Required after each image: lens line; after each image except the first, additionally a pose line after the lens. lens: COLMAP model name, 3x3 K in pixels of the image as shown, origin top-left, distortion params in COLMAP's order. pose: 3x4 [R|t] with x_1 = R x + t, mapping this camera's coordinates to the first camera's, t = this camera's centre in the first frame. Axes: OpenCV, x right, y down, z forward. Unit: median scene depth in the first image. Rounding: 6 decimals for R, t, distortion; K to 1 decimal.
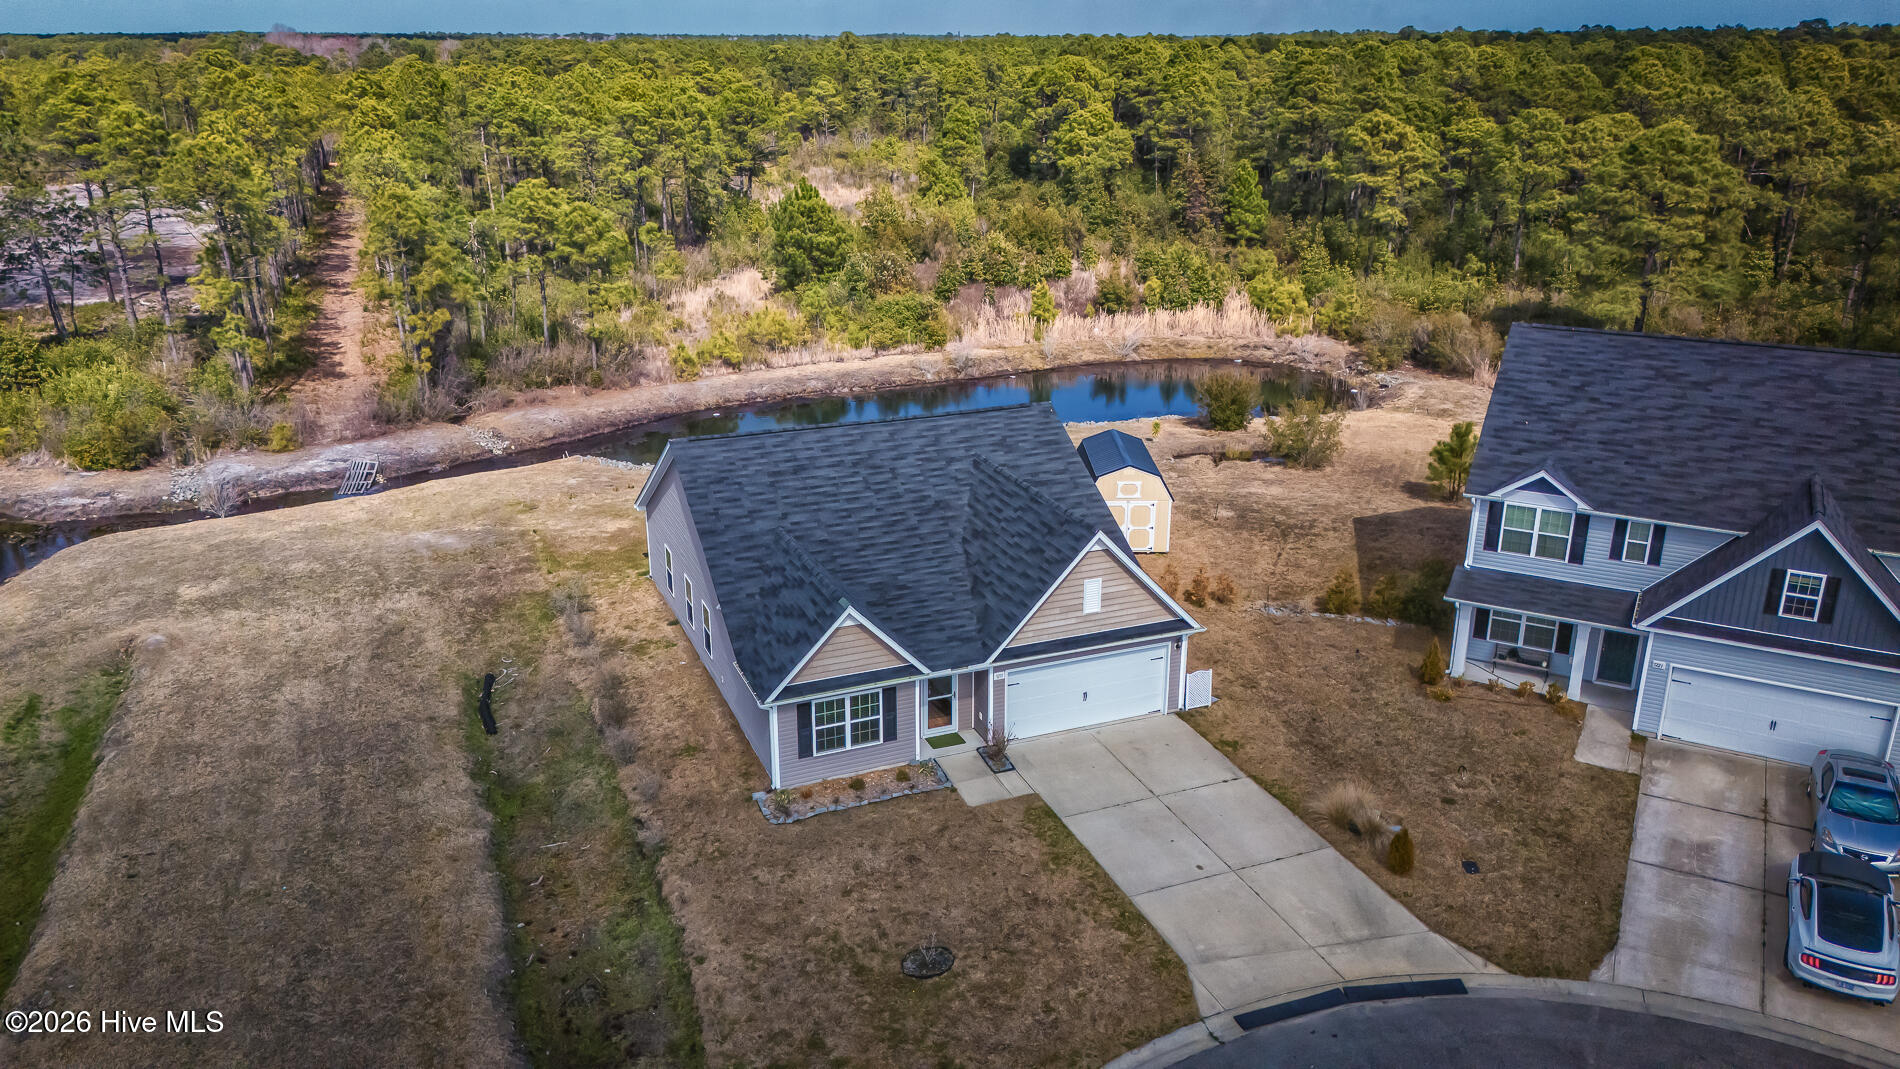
lens RADIAL K [[1393.9, 0, 946.9], [0, 1393.9, 531.3], [0, 0, 1]] dist [0.090017, -0.103212]
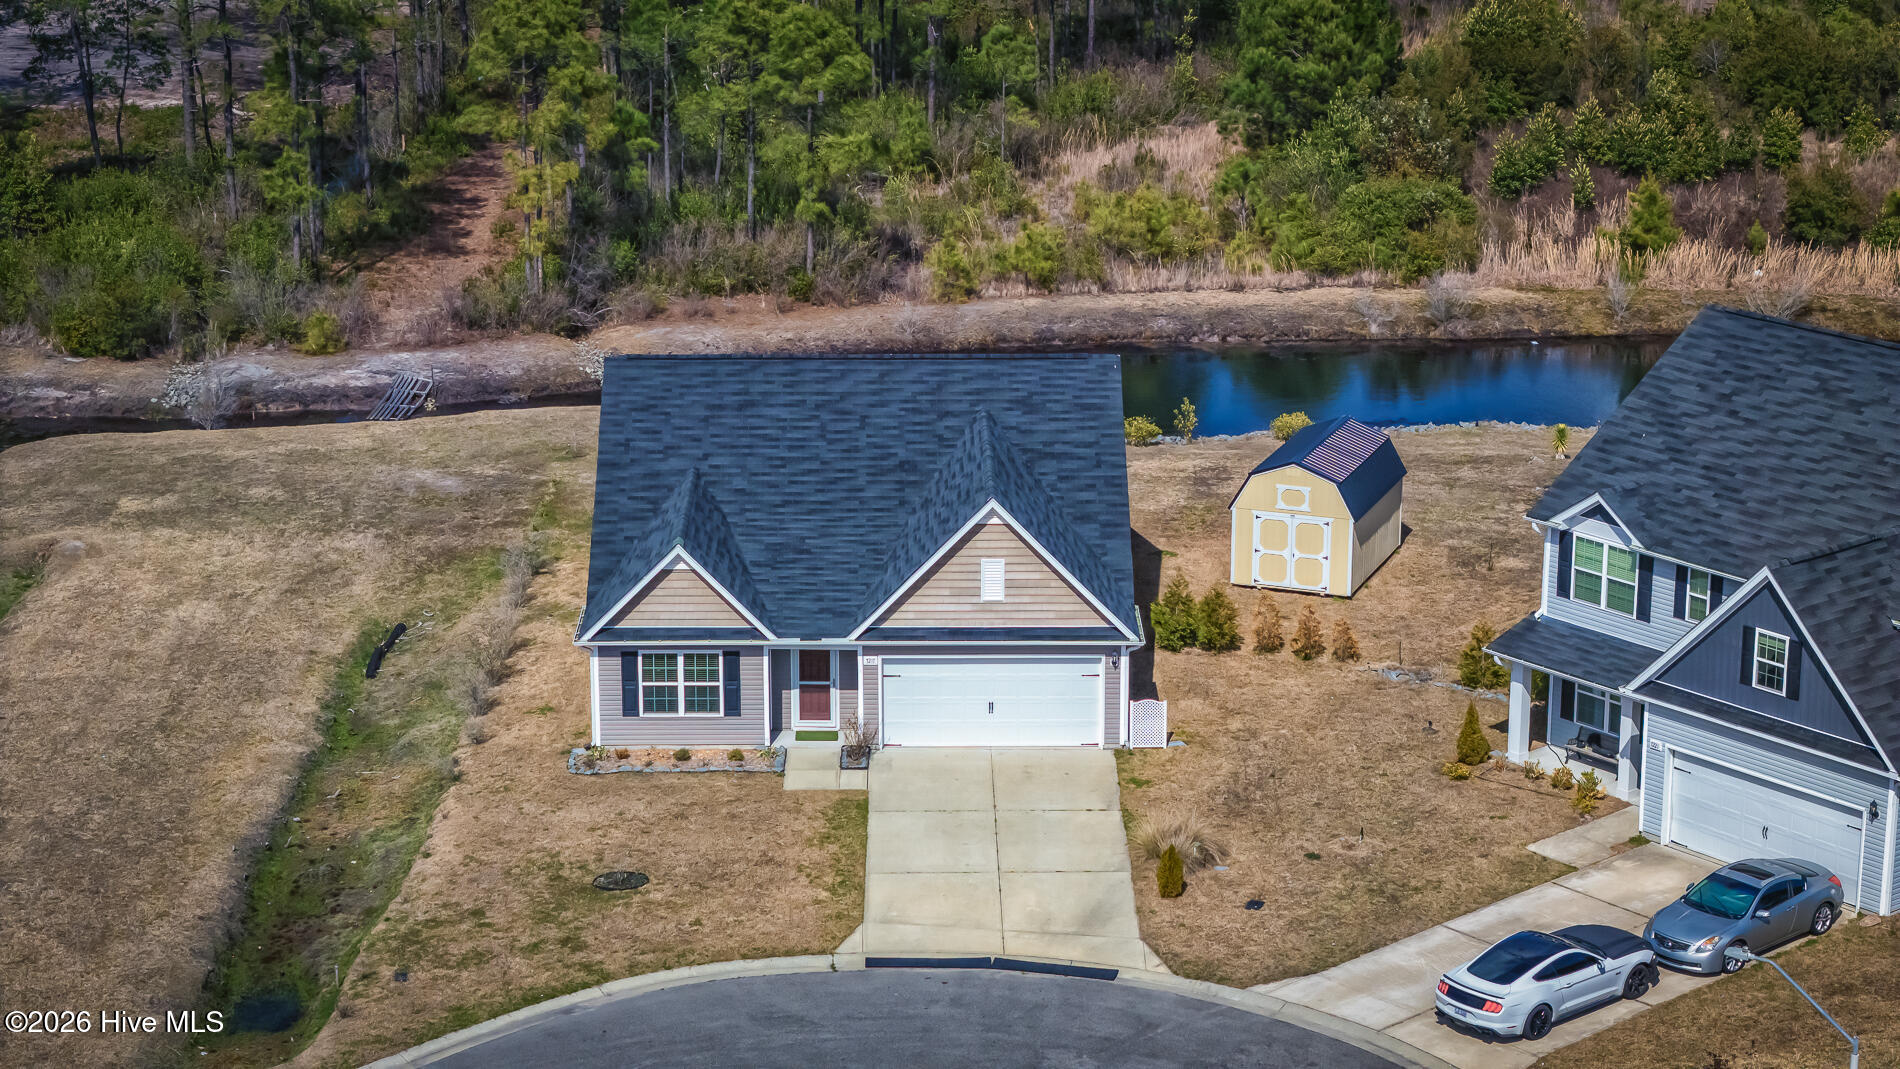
lens RADIAL K [[3806.0, 0, 941.3], [0, 3806.0, 541.2], [0, 0, 1]] dist [-0.055518, 0.673745]
pose [[0.928001, 0.104789, -0.357539, 0.789539], [-0.123609, 0.991874, -0.030126, 0.085354], [0.351476, 0.072151, 0.933412, -1.005192]]
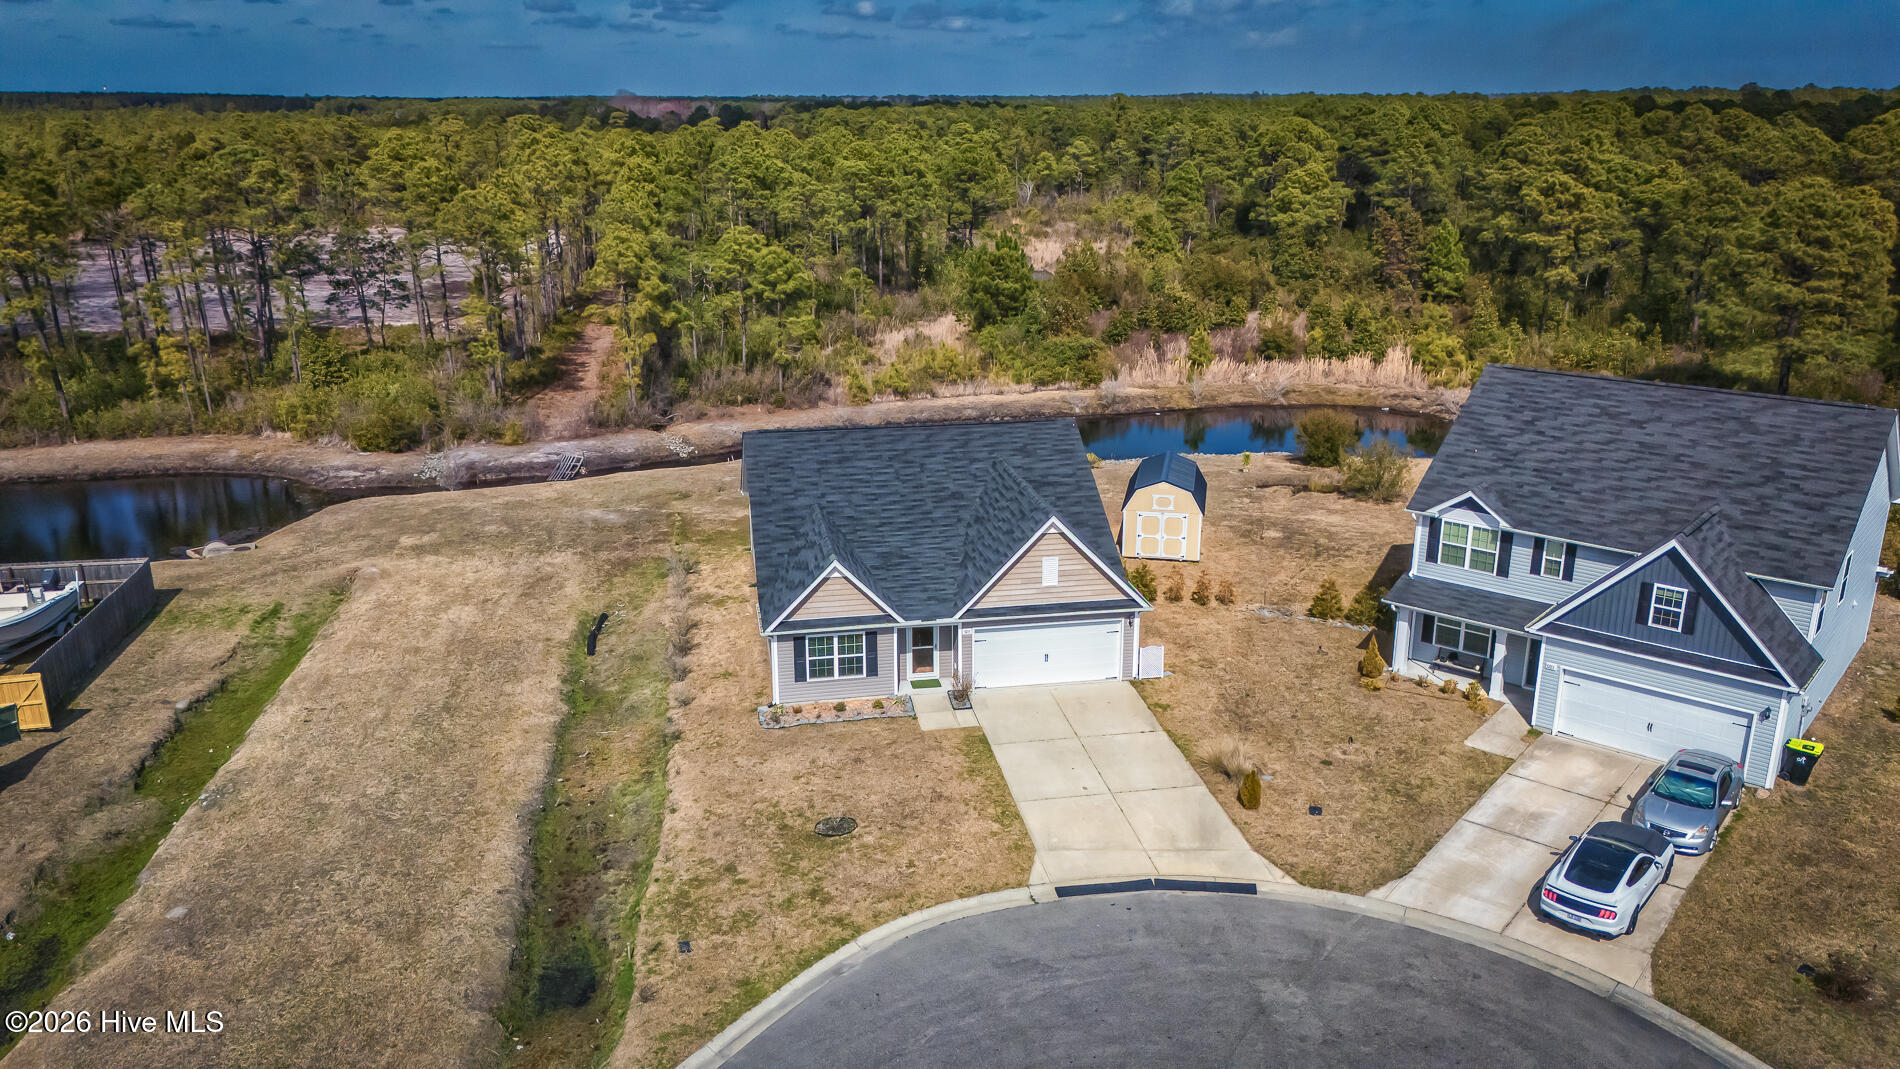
lens RADIAL K [[1395.5, 0, 947.1], [0, 1395.5, 531.4], [0, 0, 1]] dist [0.092712, -0.119383]
pose [[0.978157, 0.059518, -0.199163, 0.227272], [-0.067047, 0.997260, -0.031269, 0.049499], [0.196756, 0.043940, 0.979467, -0.171257]]
